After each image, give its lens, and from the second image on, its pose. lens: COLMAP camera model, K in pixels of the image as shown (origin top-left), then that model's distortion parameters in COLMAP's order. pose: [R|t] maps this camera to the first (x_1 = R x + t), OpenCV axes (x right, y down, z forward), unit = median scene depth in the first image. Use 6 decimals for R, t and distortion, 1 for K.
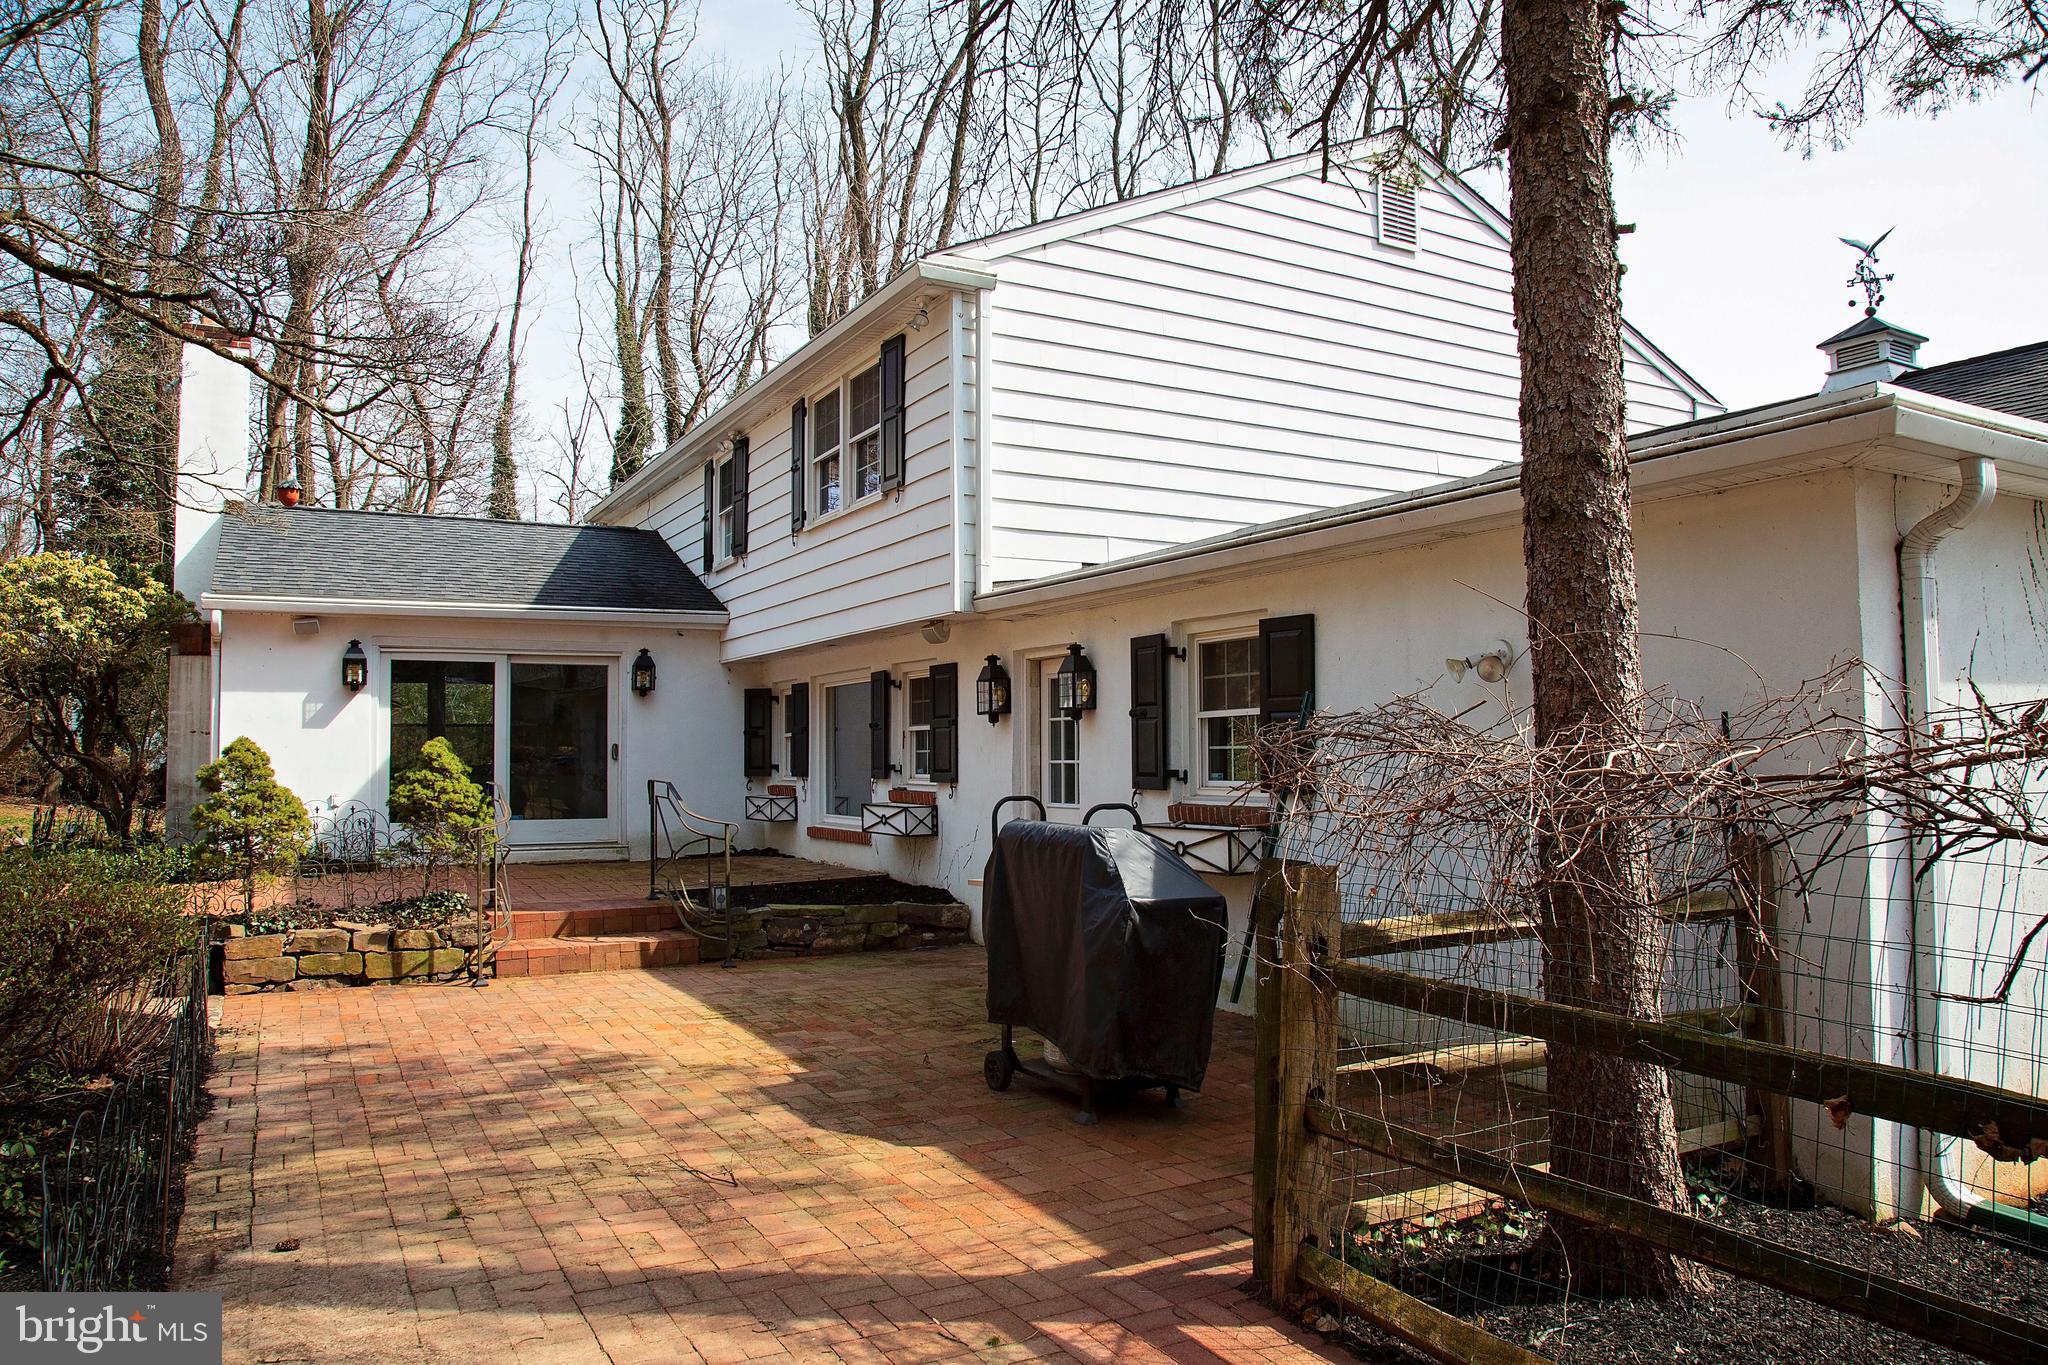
lens RADIAL K [[1405.0, 0, 1030.8], [0, 1405.0, 693.4], [0, 0, 1]] dist [-0.115810, 0.064881]
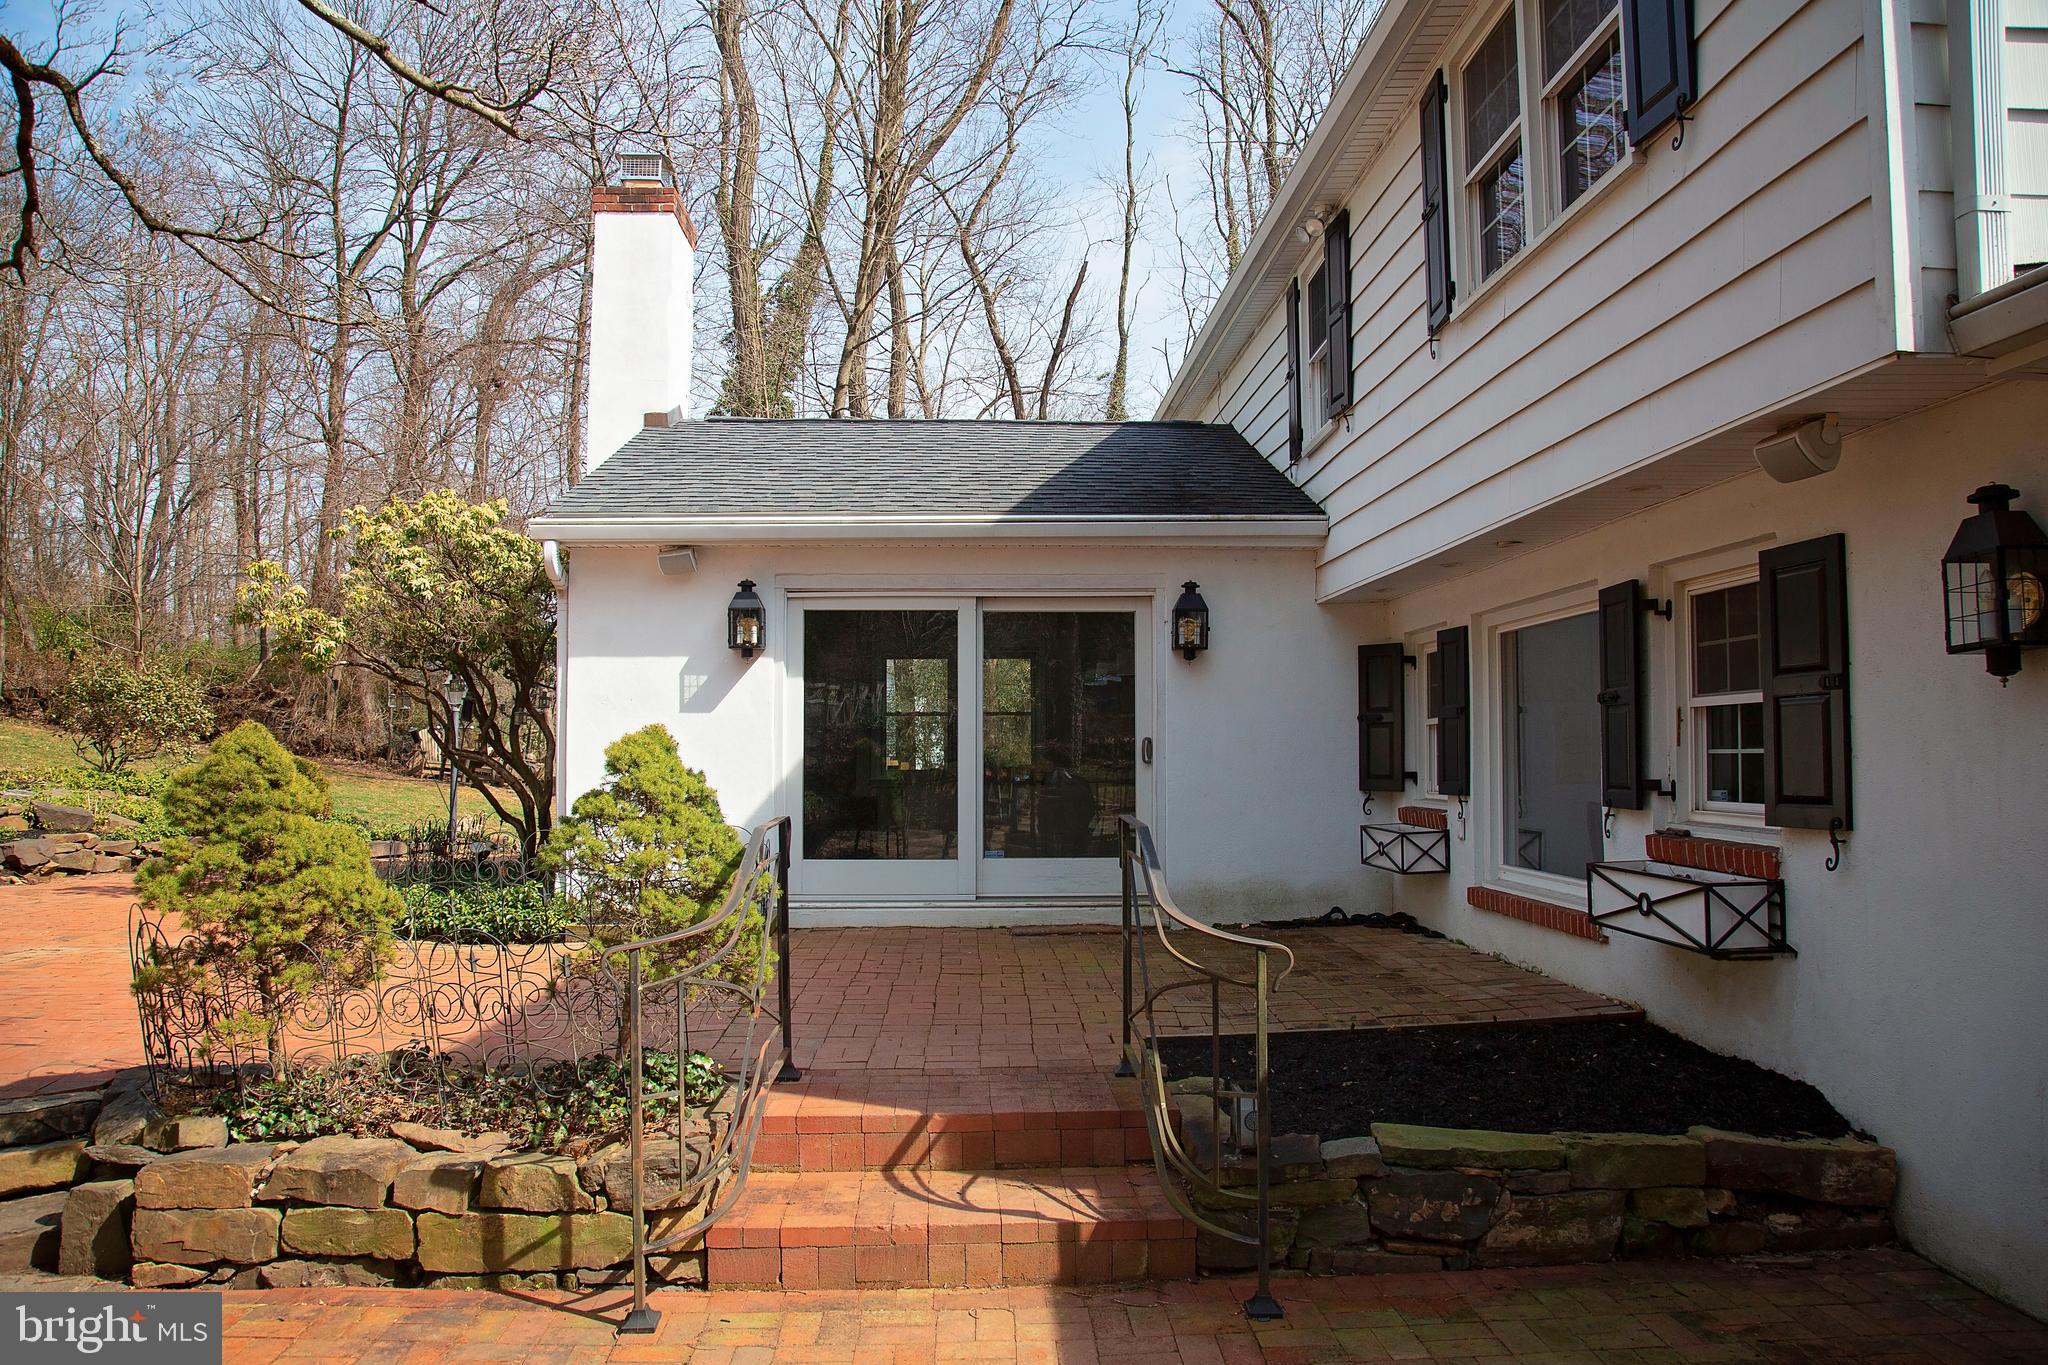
lens RADIAL K [[1405.0, 0, 1030.8], [0, 1405.0, 693.4], [0, 0, 1]] dist [-0.115810, 0.064881]
pose [[0.896984, -0.013578, -0.441855, -0.077966], [0.015468, 0.999880, 0.000675, 0.017517], [0.441793, -0.007440, 0.897086, 0.471760]]
